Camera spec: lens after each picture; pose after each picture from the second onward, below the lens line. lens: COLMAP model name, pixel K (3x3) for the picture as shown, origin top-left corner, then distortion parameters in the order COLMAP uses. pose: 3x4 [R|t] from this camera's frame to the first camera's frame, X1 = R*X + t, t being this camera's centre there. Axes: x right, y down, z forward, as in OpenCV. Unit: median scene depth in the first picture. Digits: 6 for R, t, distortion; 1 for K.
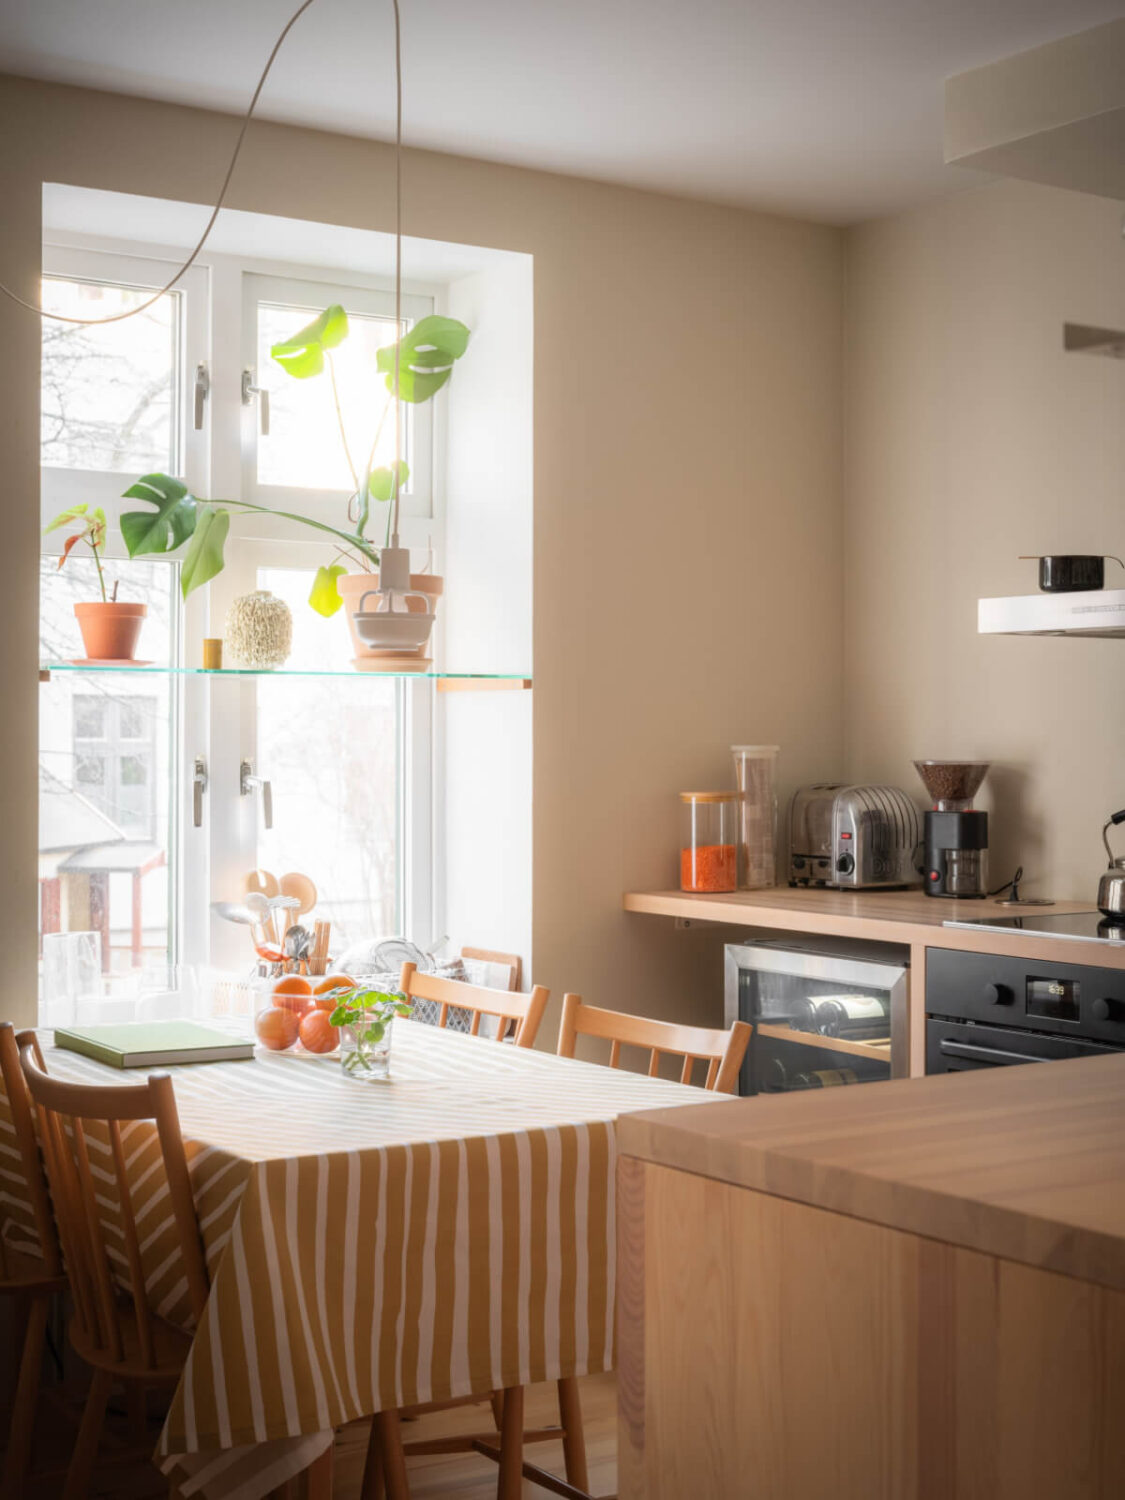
lens RADIAL K [[2043.2, 0, 562.5], [0, 2043.2, 750.0], [0, 0, 1]] dist [-0.021446, 0.070934]
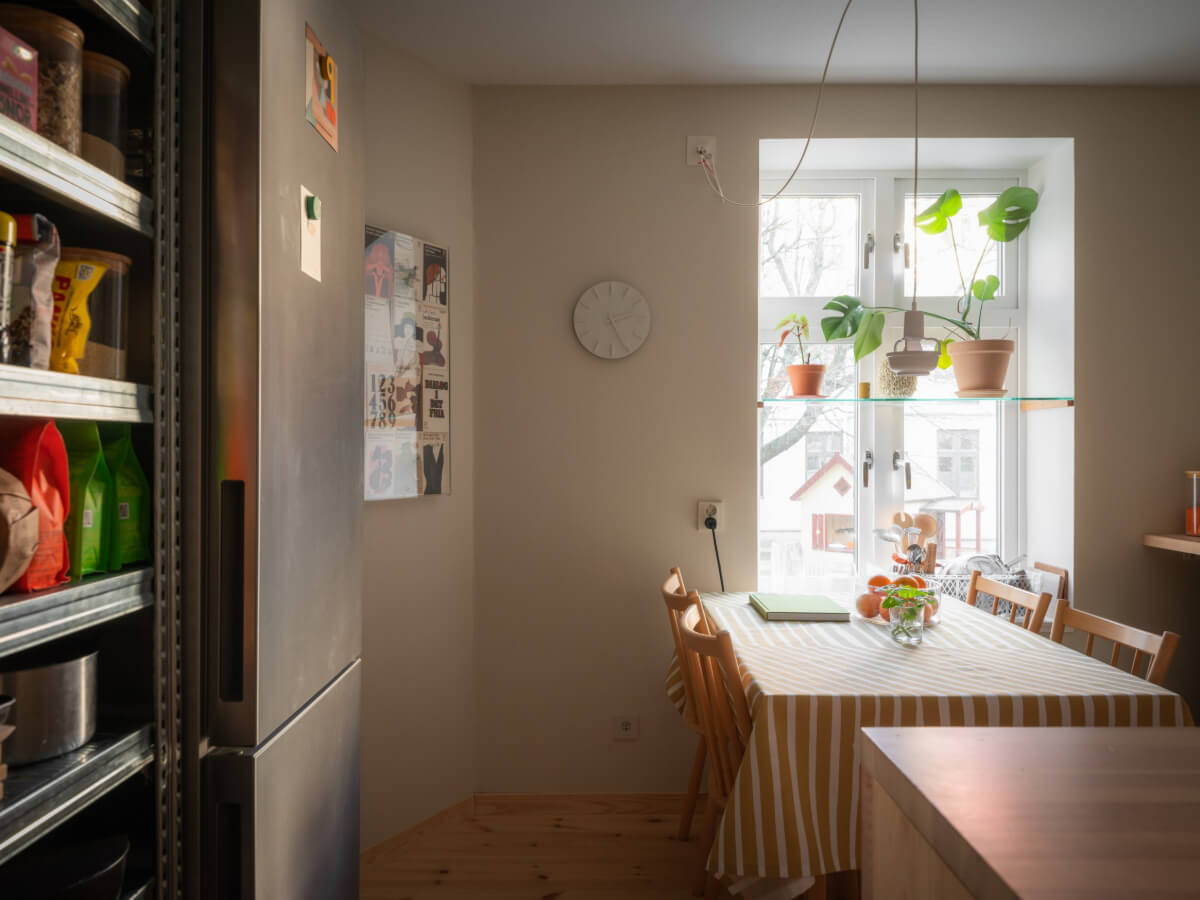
lens RADIAL K [[896.0, 0, 616.6], [0, 896.0, 461.5], [0, 0, 1]] dist [0.062708, -0.132085]
pose [[0.833647, 0.002248, -0.552294, 0.079898], [0.001199, 0.999982, 0.005881, 0.009624], [0.552297, -0.005564, 0.833629, 0.206390]]
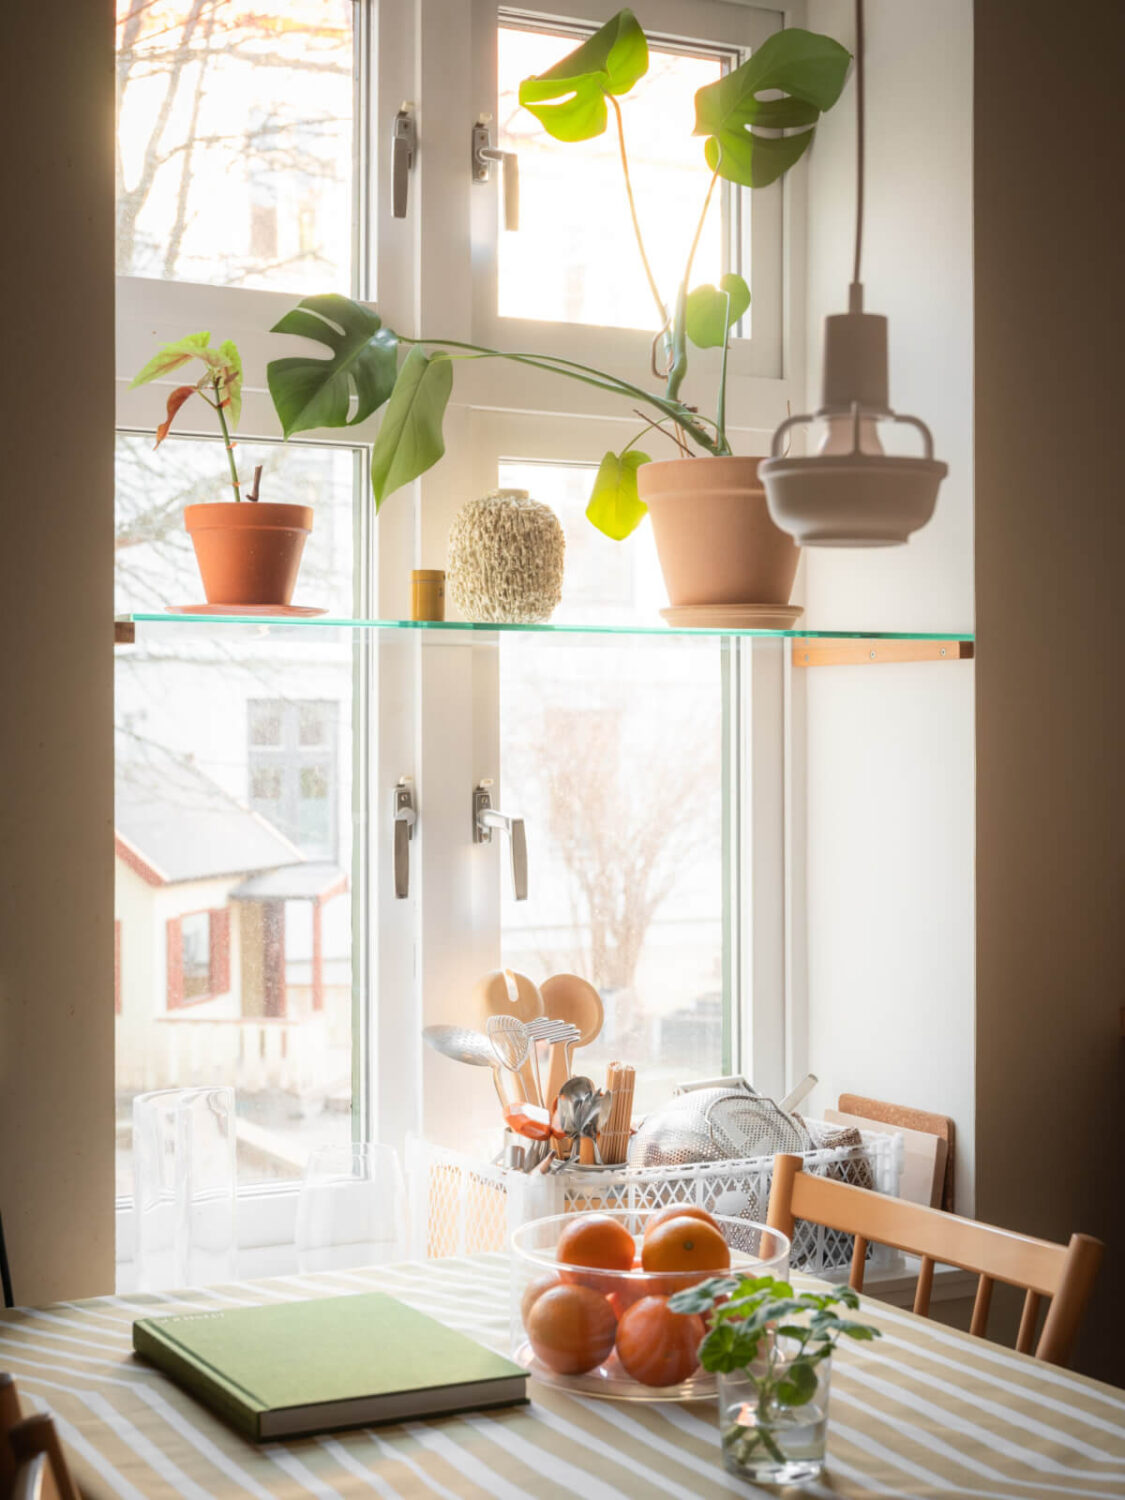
lens RADIAL K [[2258.3, 0, 562.5], [0, 2258.3, 750.0], [0, 0, 1]] dist [-0.010529, -0.066347]
pose [[0.995213, -0.005107, -0.097592, -0.069782], [0.004790, 0.999982, -0.003482, -0.002325], [0.097608, 0.002997, 0.995220, 0.362118]]
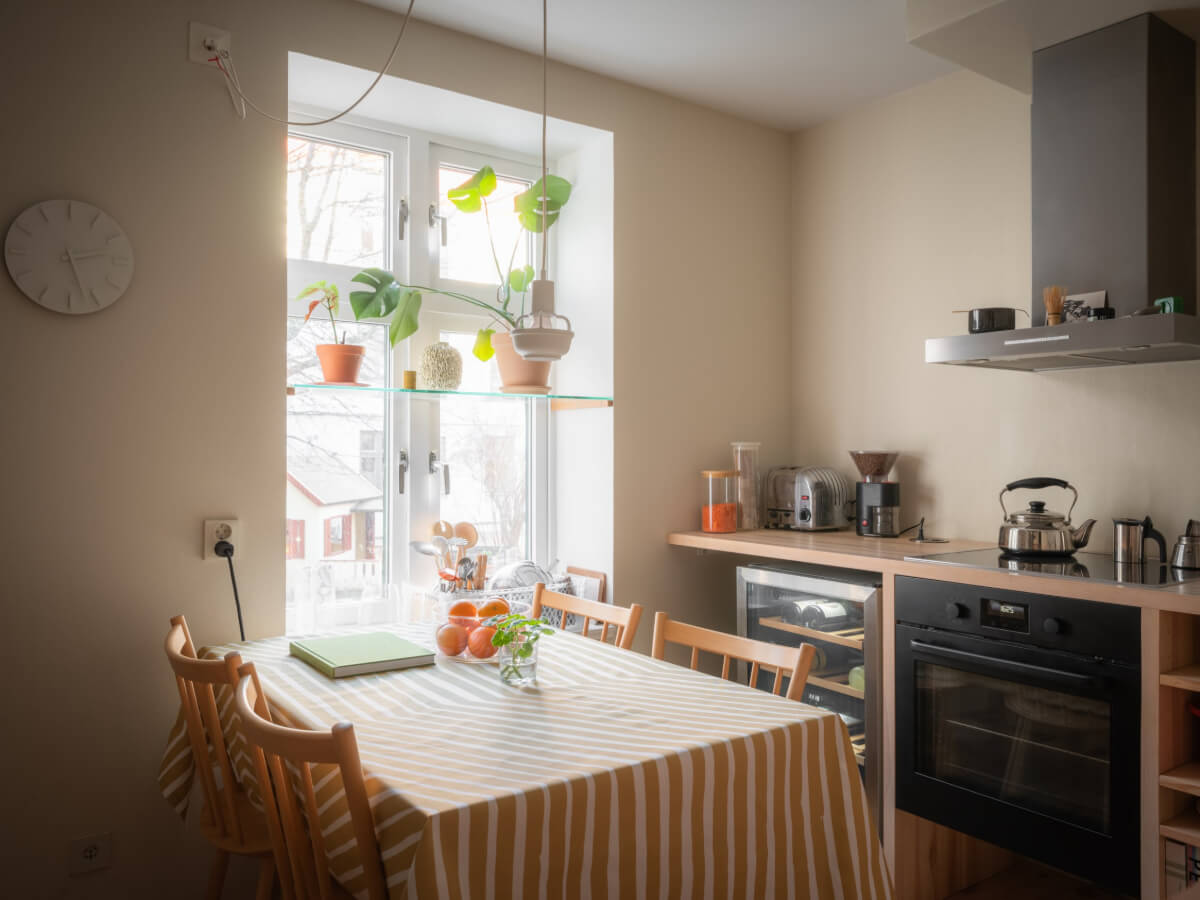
lens RADIAL K [[896.2, 0, 600.0], [0, 896.2, 450.0], [0, 0, 1]] dist [0.078898, -0.145003]
pose [[0.999739, -0.002171, 0.022732, -0.041975], [0.002319, 0.999976, -0.006481, 0.008894], [-0.022717, 0.006532, 0.999721, 0.305851]]
